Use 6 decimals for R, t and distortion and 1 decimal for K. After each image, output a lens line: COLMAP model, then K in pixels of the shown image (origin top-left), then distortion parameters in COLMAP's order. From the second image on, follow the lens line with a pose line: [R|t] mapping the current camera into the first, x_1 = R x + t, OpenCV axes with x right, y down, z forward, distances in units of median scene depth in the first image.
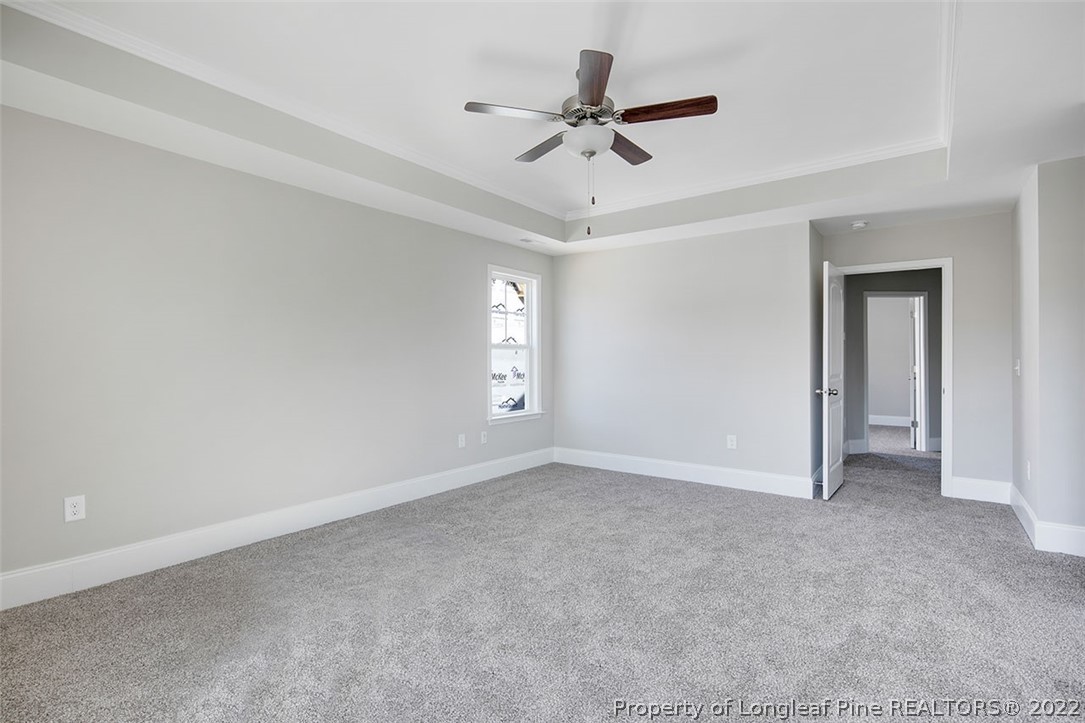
lens RADIAL K [[528.1, 0, 549.5], [0, 528.1, 364.1], [0, 0, 1]] dist [0.001986, -0.001437]
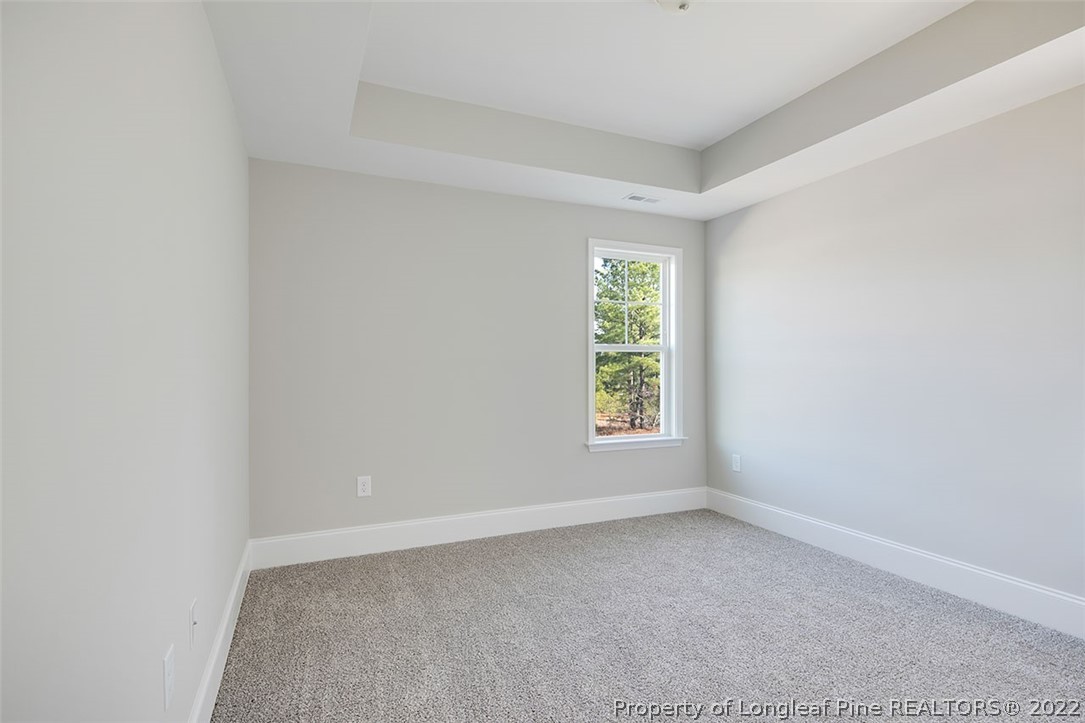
lens RADIAL K [[528.1, 0, 545.1], [0, 528.1, 366.6], [0, 0, 1]] dist [0.001986, -0.001437]
pose [[0.857173, -0.000605, -0.515029, 0.195109], [-0.003399, 0.999971, -0.006831, -0.000773], [0.515018, 0.007606, 0.857146, 0.287165]]
